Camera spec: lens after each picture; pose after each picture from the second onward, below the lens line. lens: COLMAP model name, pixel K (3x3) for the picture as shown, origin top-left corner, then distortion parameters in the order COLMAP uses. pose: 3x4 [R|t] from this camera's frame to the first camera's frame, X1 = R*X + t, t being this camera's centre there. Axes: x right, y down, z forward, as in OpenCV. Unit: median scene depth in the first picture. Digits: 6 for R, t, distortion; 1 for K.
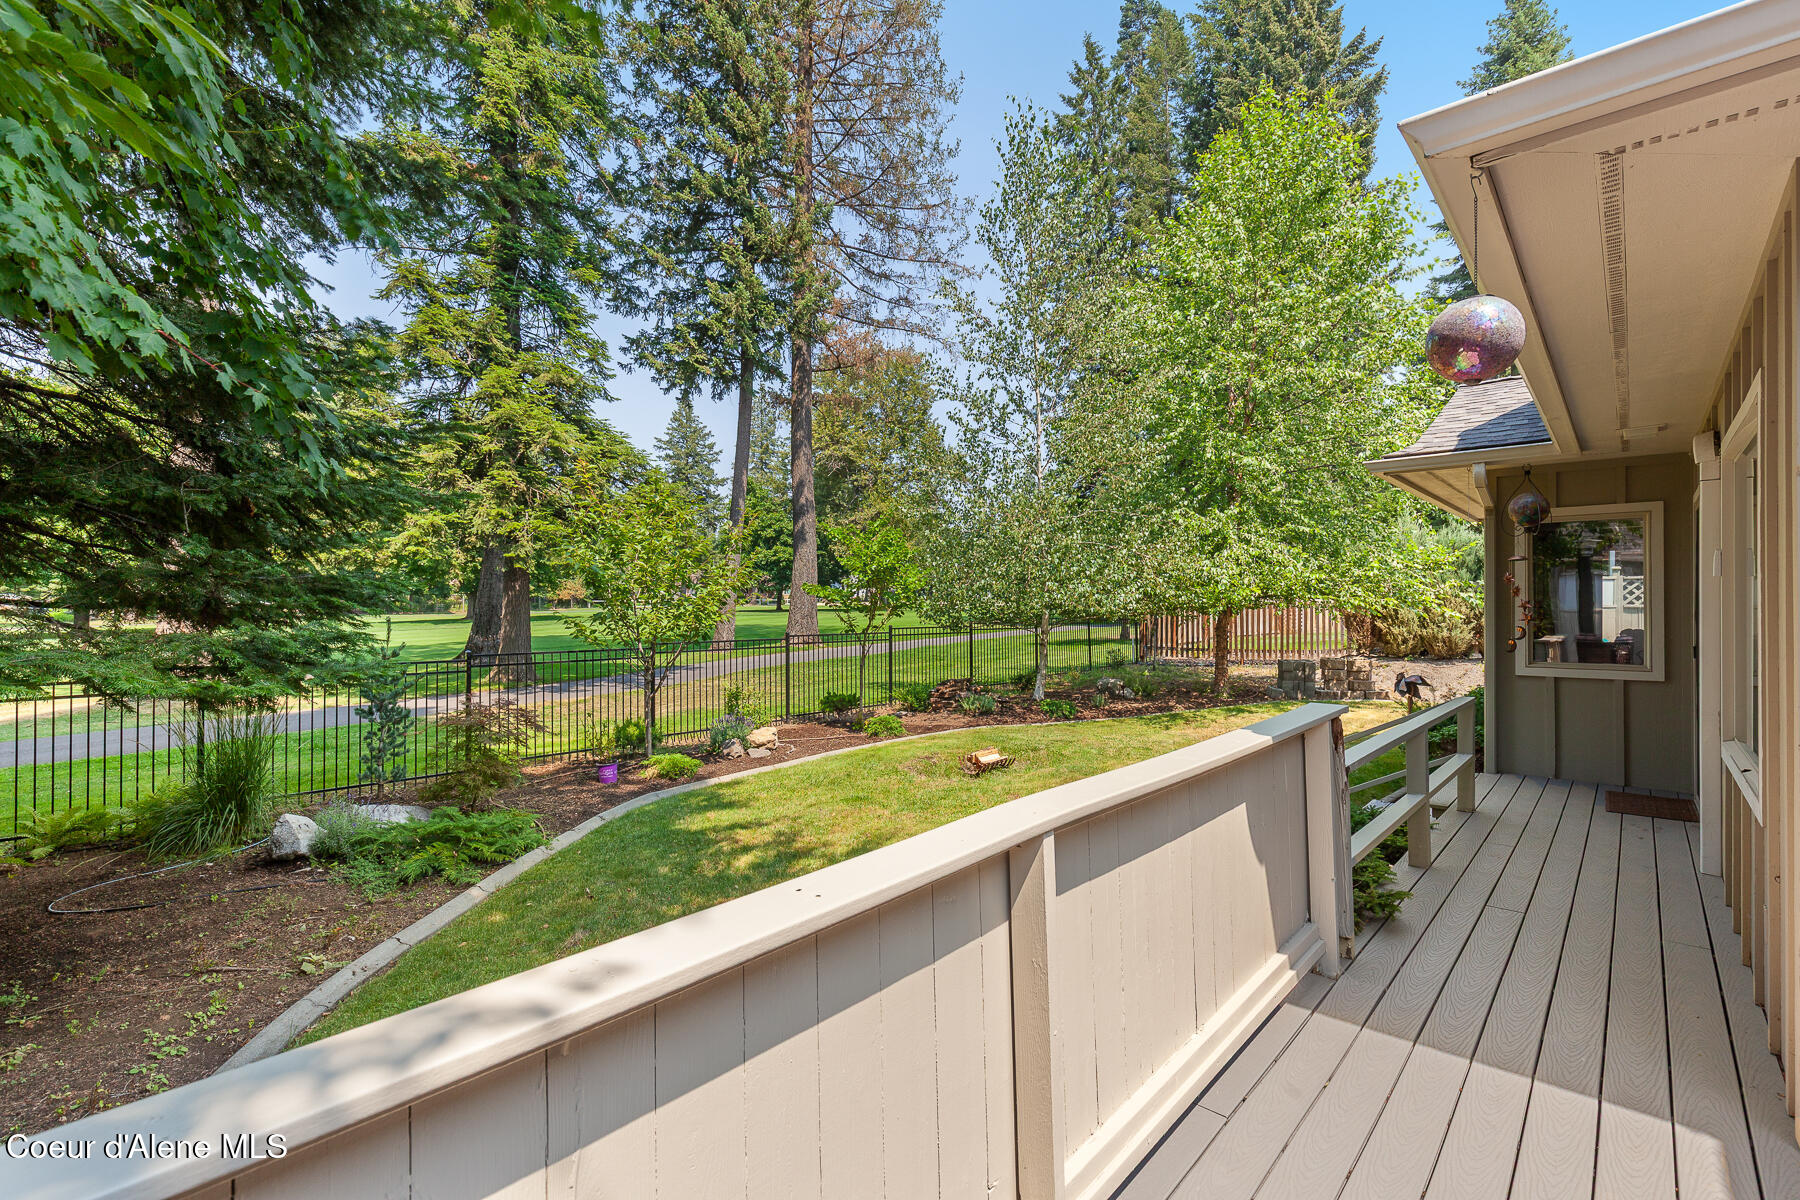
lens RADIAL K [[813.4, 0, 905.4], [0, 813.4, 599.5], [0, 0, 1]] dist [0.002759, 0.000003]
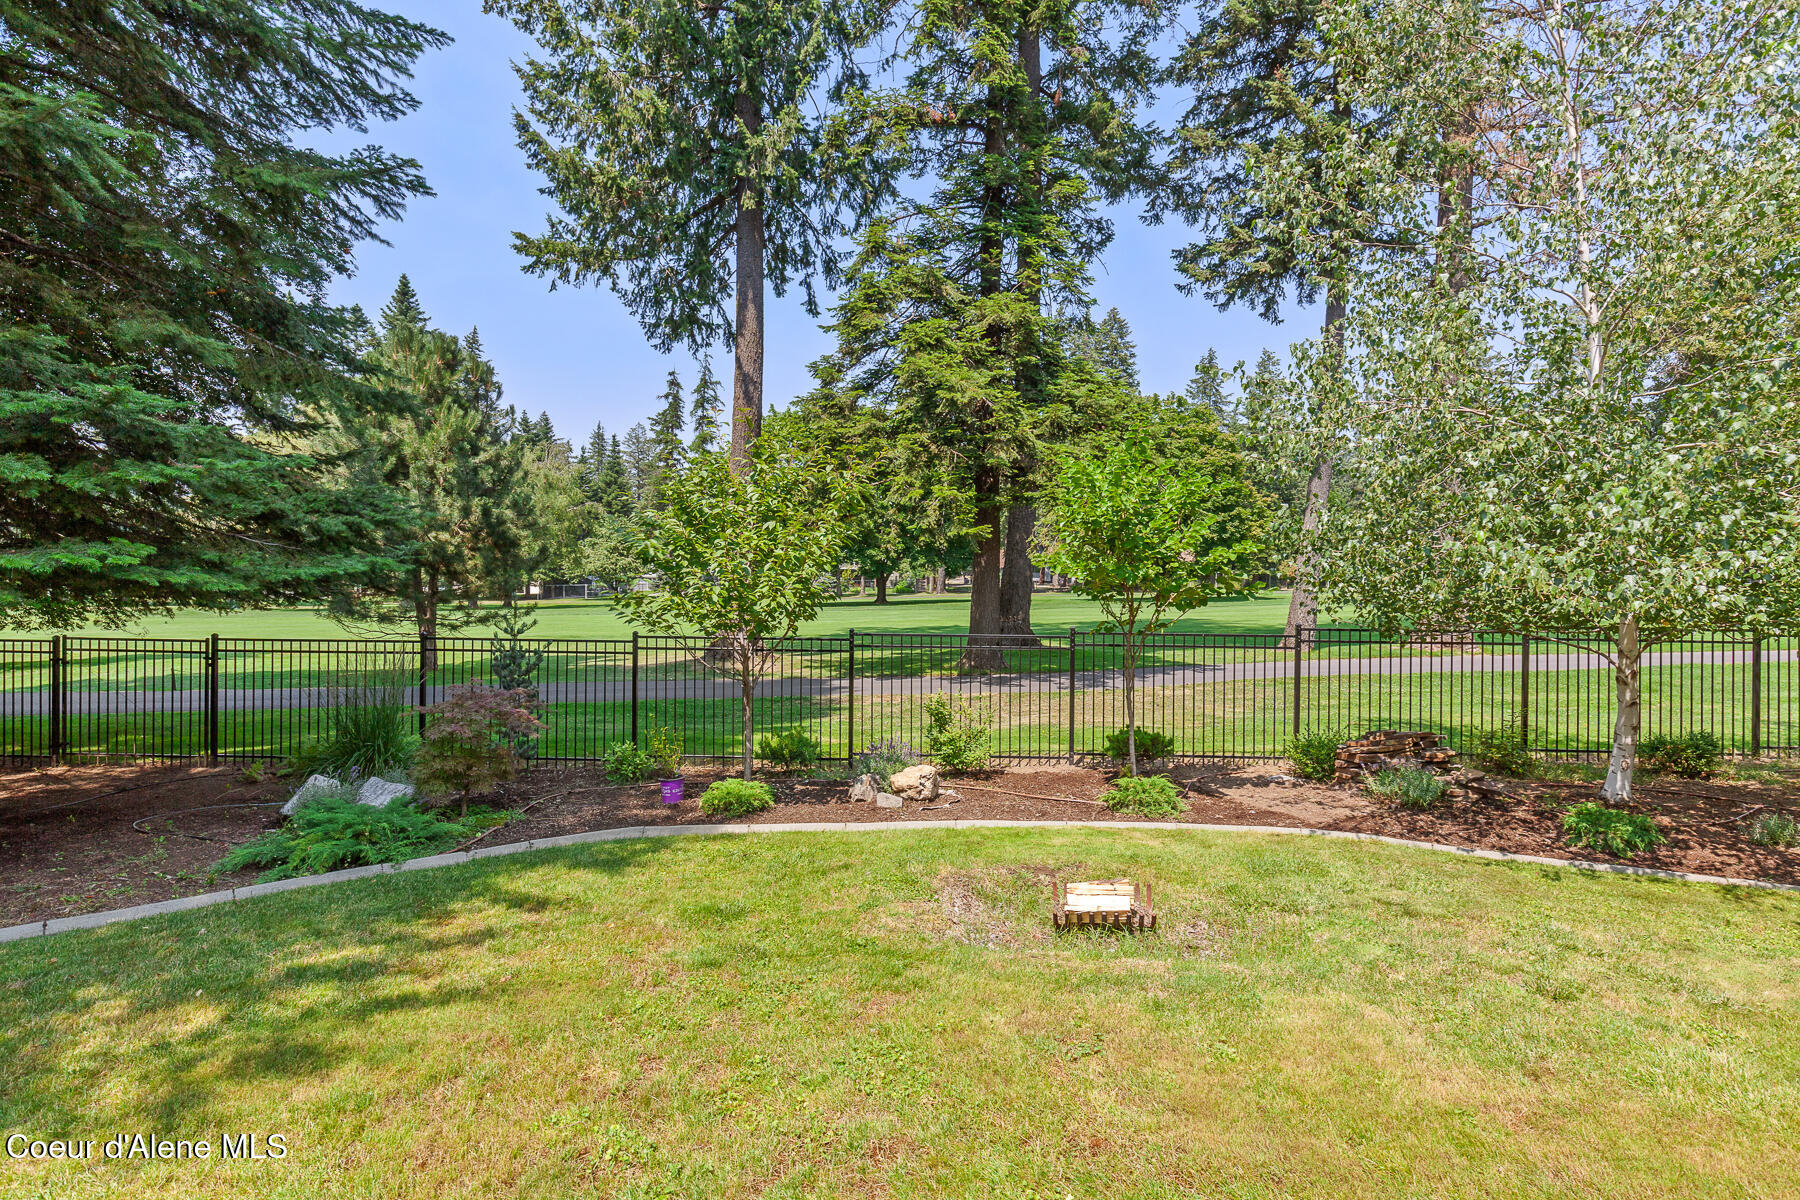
lens RADIAL K [[902.9, 0, 898.8], [0, 902.9, 580.7], [0, 0, 1]] dist [0.003231, 0.000527]
pose [[0.646682, 0.008683, -0.762711, 0.603041], [-0.006300, 0.999962, 0.006043, -0.004358], [0.762734, 0.000898, 0.646712, 0.753753]]
